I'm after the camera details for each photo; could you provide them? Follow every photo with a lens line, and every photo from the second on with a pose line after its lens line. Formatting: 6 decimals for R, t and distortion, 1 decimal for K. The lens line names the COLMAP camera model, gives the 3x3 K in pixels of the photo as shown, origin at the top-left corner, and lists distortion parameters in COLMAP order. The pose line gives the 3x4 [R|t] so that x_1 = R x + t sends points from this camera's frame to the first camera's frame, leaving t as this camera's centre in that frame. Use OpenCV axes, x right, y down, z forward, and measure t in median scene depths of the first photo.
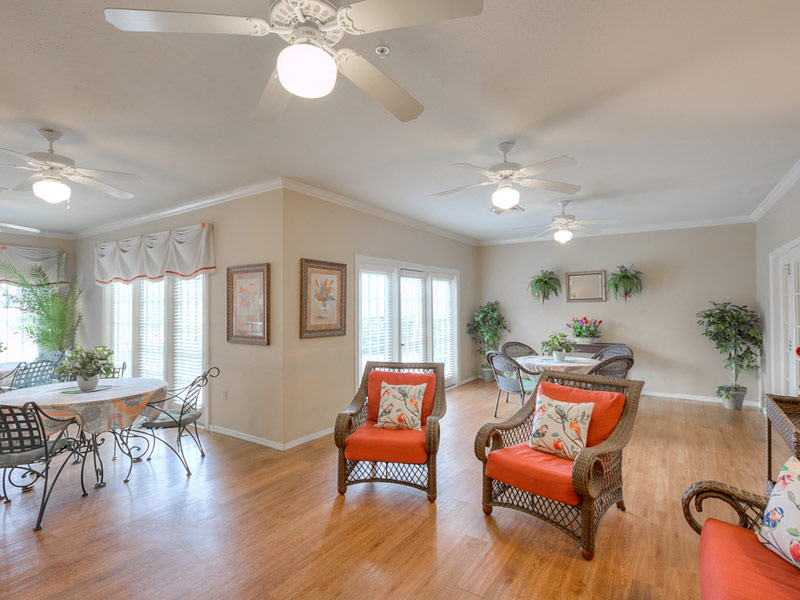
lens RADIAL K [[410.1, 0, 400.2], [0, 410.1, 301.4], [0, 0, 1]] dist [-0.002322, 0.000387]
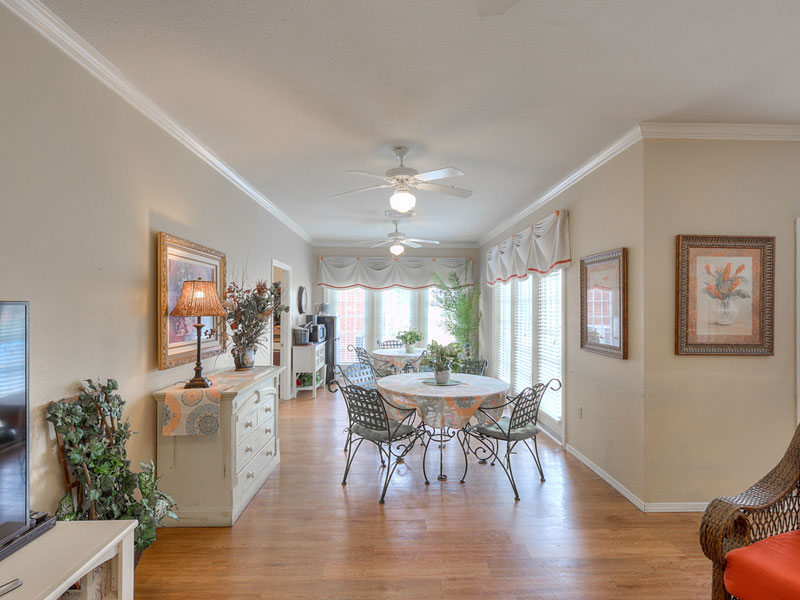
lens RADIAL K [[410.1, 0, 402.3], [0, 410.1, 300.8], [0, 0, 1]] dist [-0.002322, 0.000387]
pose [[0.584714, -0.002998, -0.811234, 0.039764], [0.002670, 0.999995, -0.001771, 0.002173], [0.811235, -0.001130, 0.584719, 0.237266]]
